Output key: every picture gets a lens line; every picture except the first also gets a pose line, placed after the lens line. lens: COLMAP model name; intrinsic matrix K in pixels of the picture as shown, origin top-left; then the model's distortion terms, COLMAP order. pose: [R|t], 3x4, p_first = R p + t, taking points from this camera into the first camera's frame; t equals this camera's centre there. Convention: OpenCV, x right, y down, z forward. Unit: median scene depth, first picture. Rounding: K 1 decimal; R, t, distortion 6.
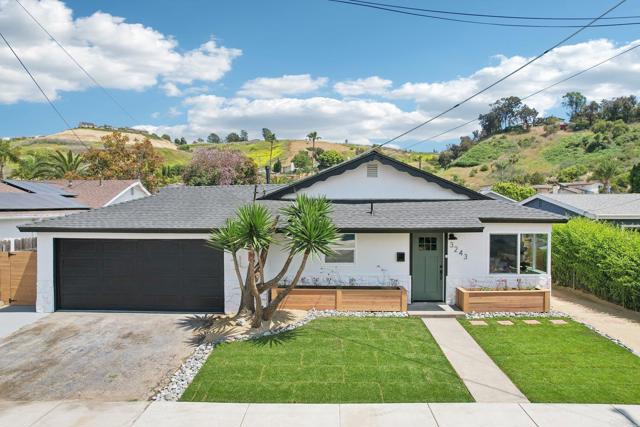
lens RADIAL K [[413.7, 0, 321.5], [0, 413.7, 214.8], [0, 0, 1]] dist [-0.073334, 0.066416]
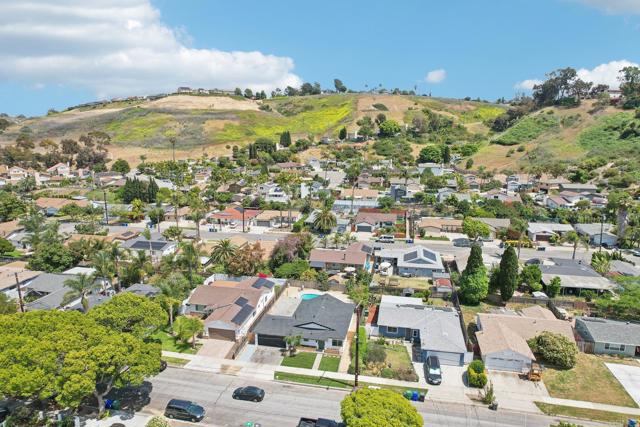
lens RADIAL K [[413.7, 0, 320.3], [0, 413.7, 216.3], [0, 0, 1]] dist [-0.073334, 0.066416]
pose [[0.982374, 0.040254, -0.182542, 1.099426], [-0.004348, 0.981195, 0.192971, -2.437702], [0.186877, -0.188776, 0.964075, -3.744318]]
